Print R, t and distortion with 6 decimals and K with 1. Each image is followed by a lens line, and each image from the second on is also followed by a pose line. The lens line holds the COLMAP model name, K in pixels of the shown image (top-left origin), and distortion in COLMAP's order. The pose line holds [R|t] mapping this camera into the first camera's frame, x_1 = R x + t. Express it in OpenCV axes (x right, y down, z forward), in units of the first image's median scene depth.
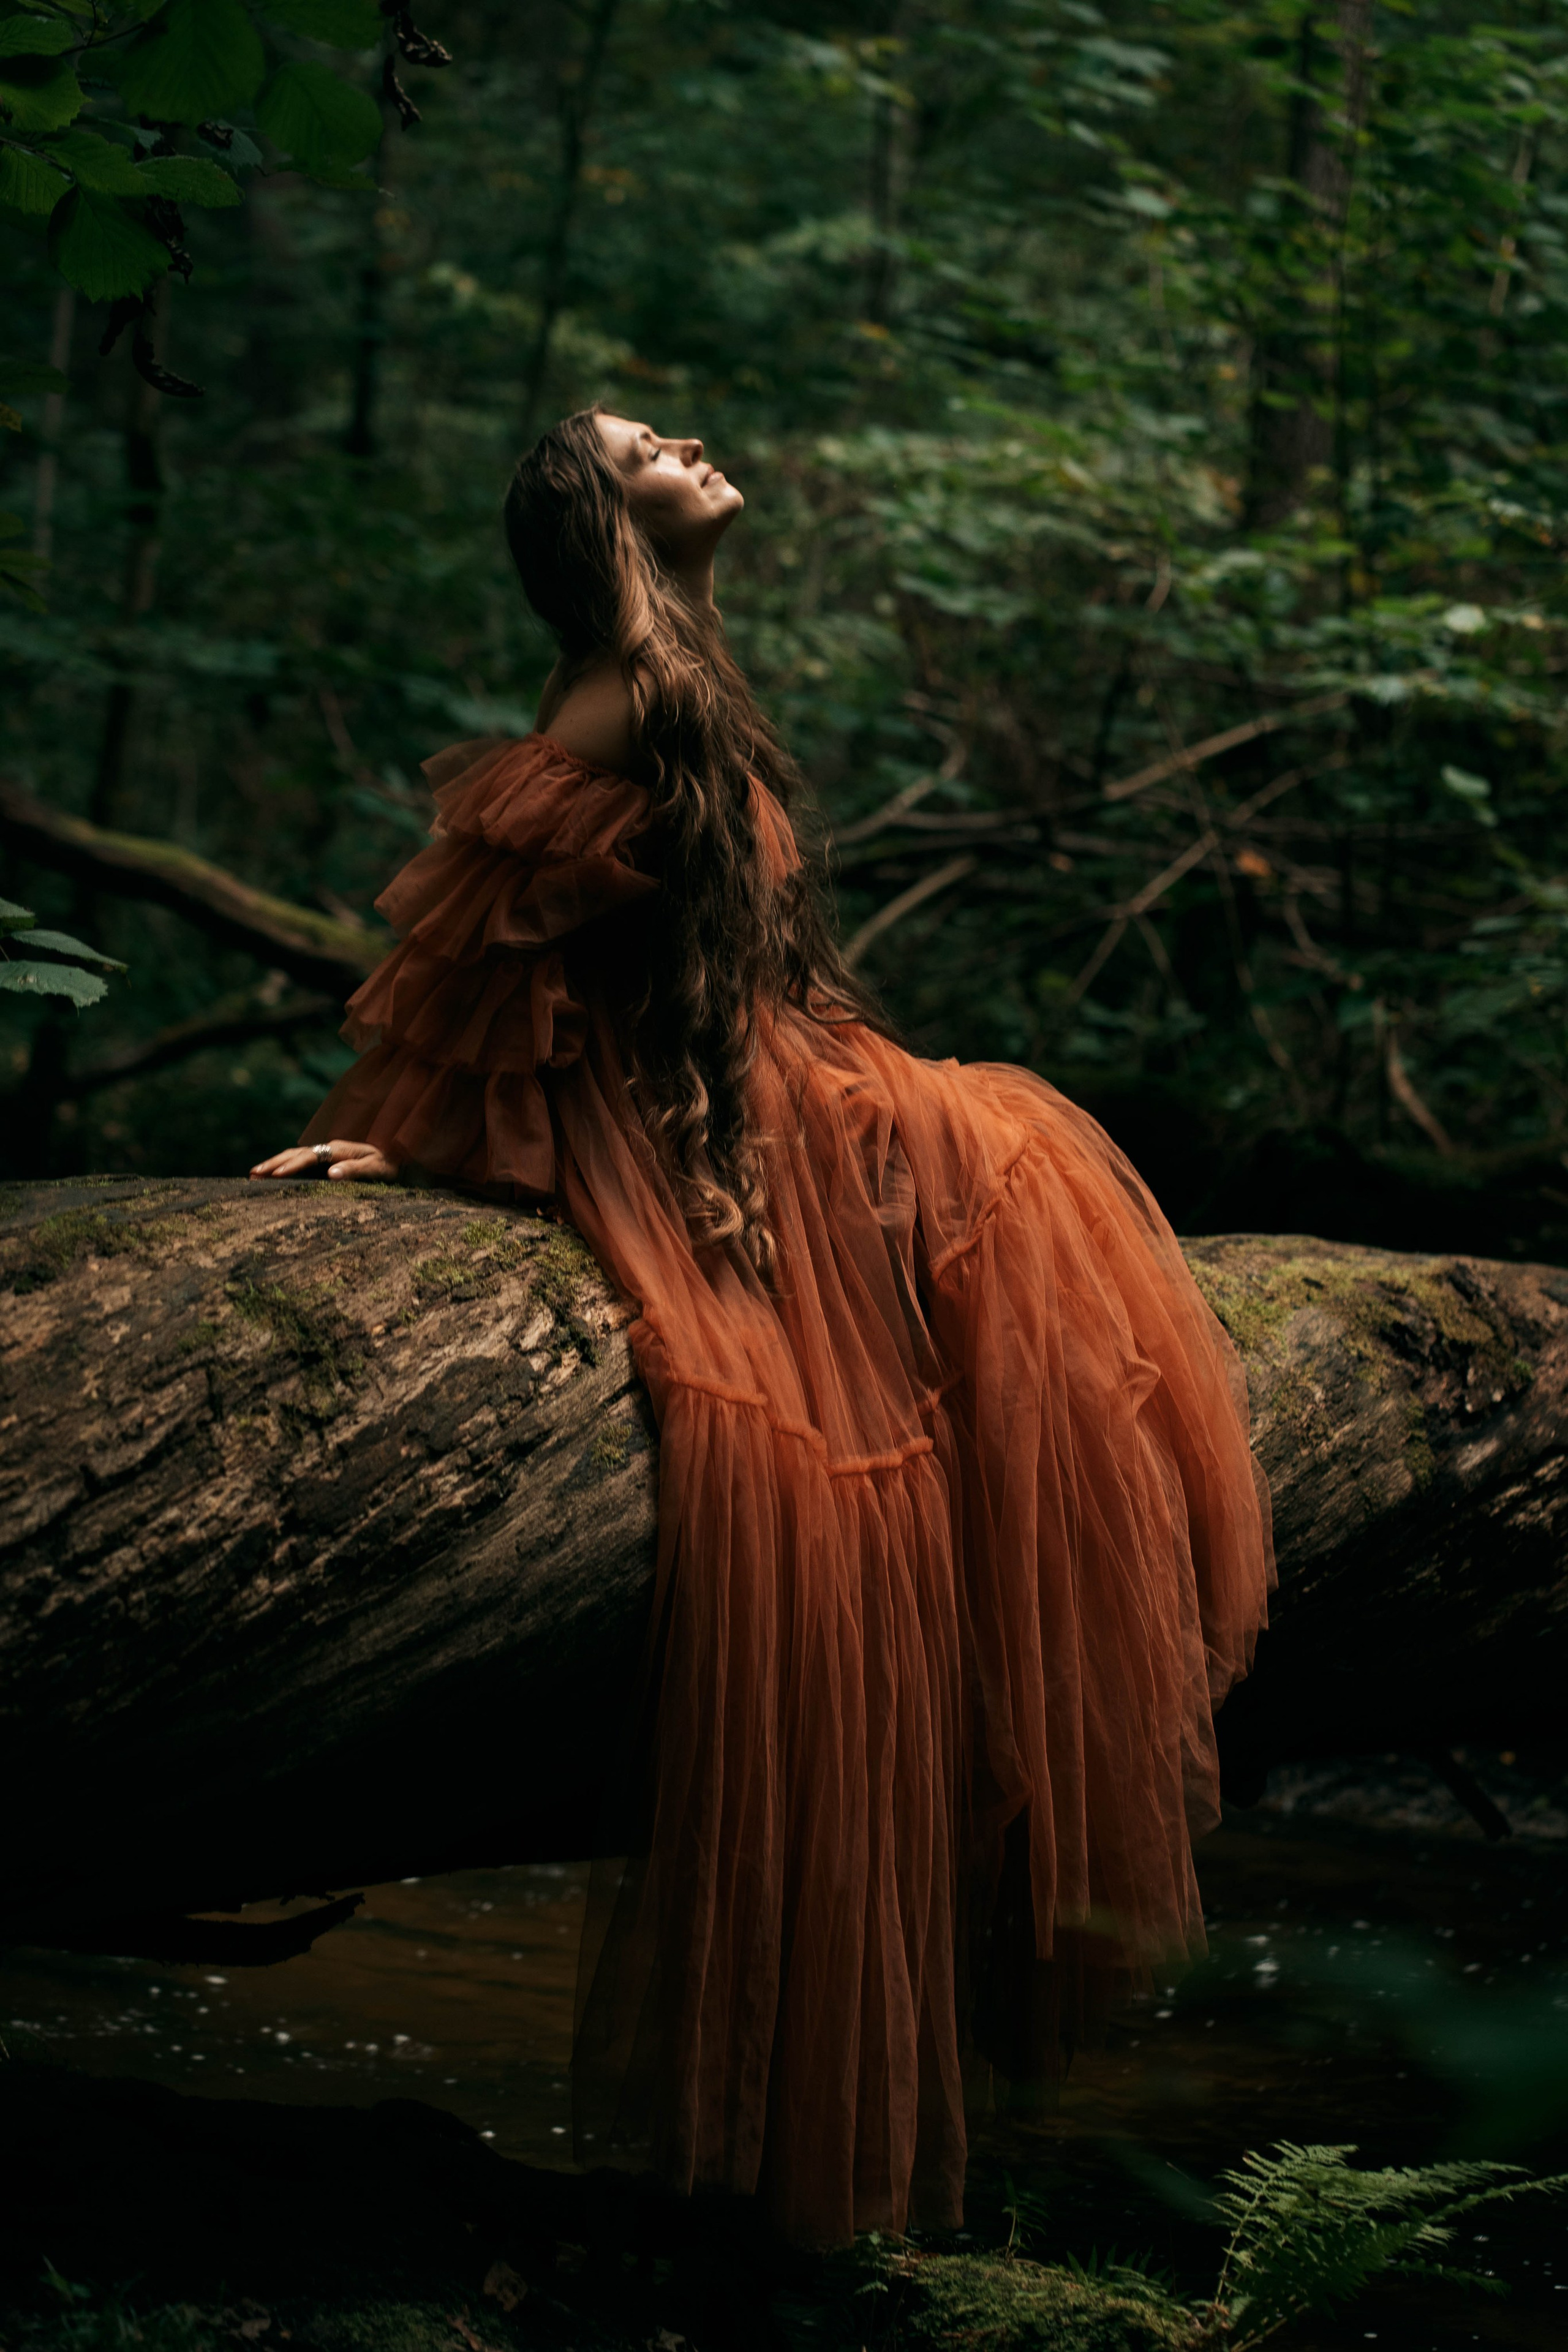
lens RADIAL K [[5894.3, 0, 781.2], [0, 5894.3, 1181.1], [0, 0, 1]] dist [0.051267, 0.000000]
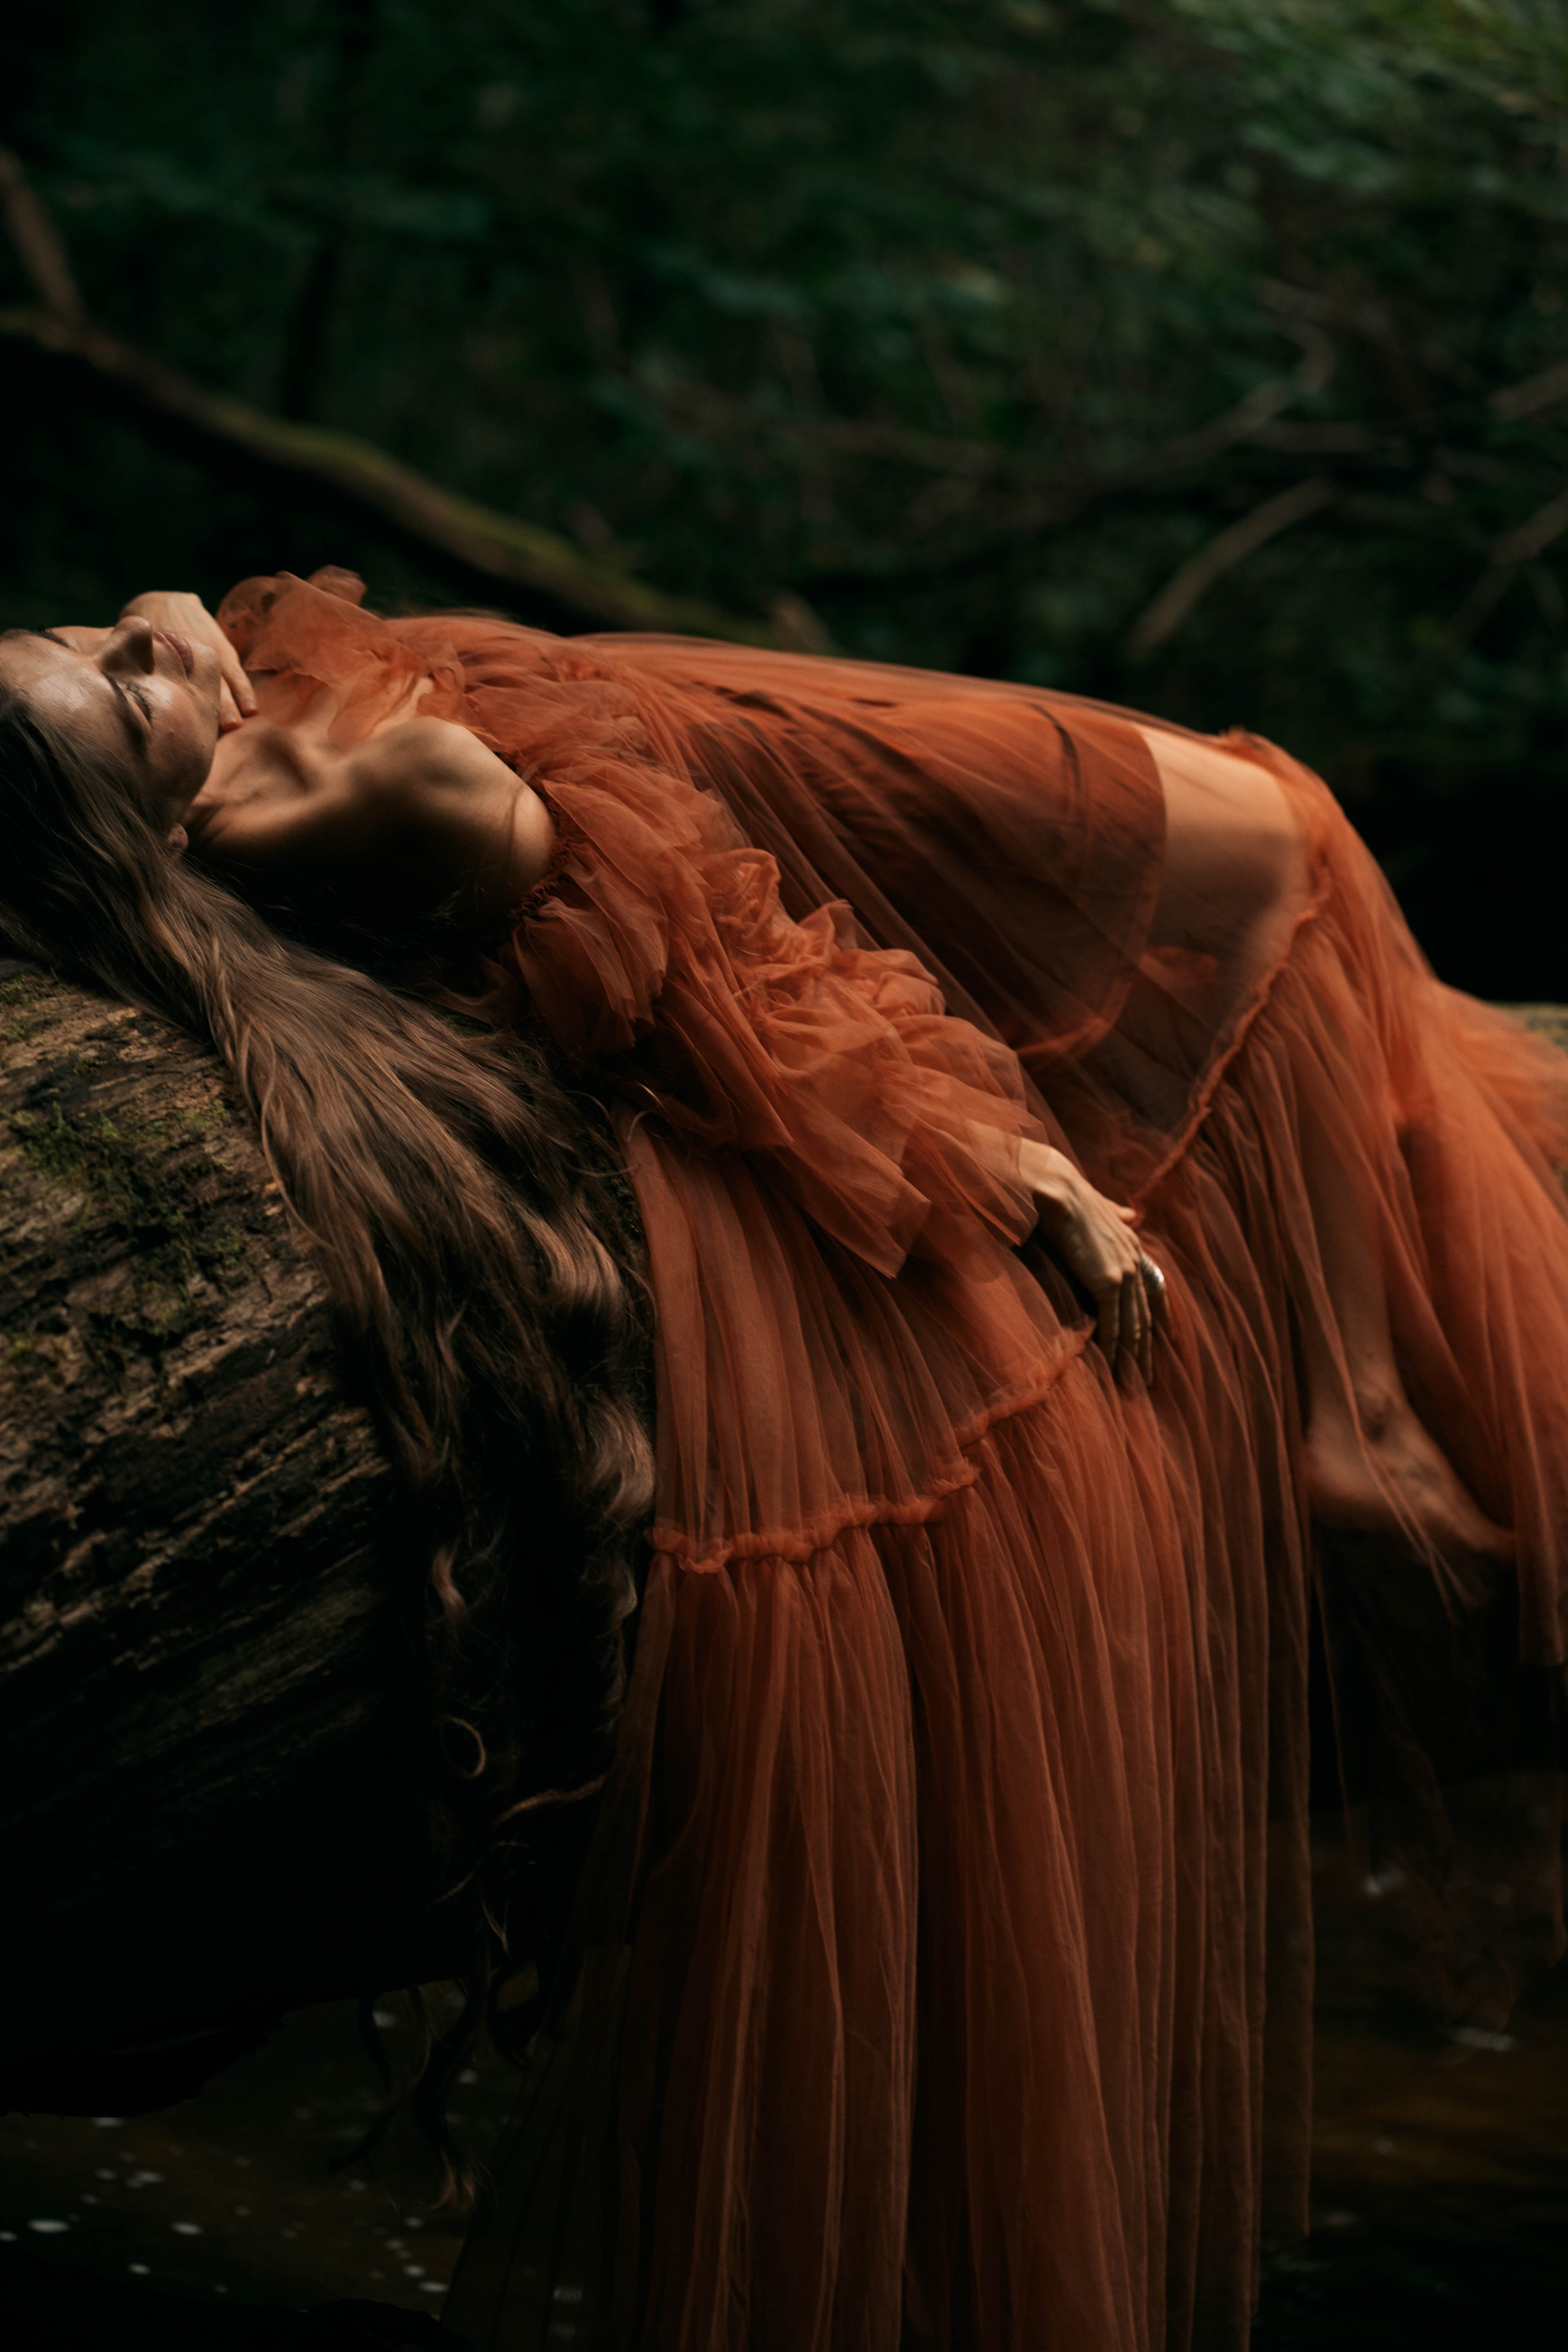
lens RADIAL K [[5894.3, 0, 791.1], [0, 5894.3, 1164.3], [0, 0, 1]] dist [0.051267, 0.000000]
pose [[0.997613, 0.032591, -0.060877, 0.025263], [-0.028854, 0.997703, 0.061296, -0.017659], [0.062735, -0.059393, 0.996261, 0.384730]]
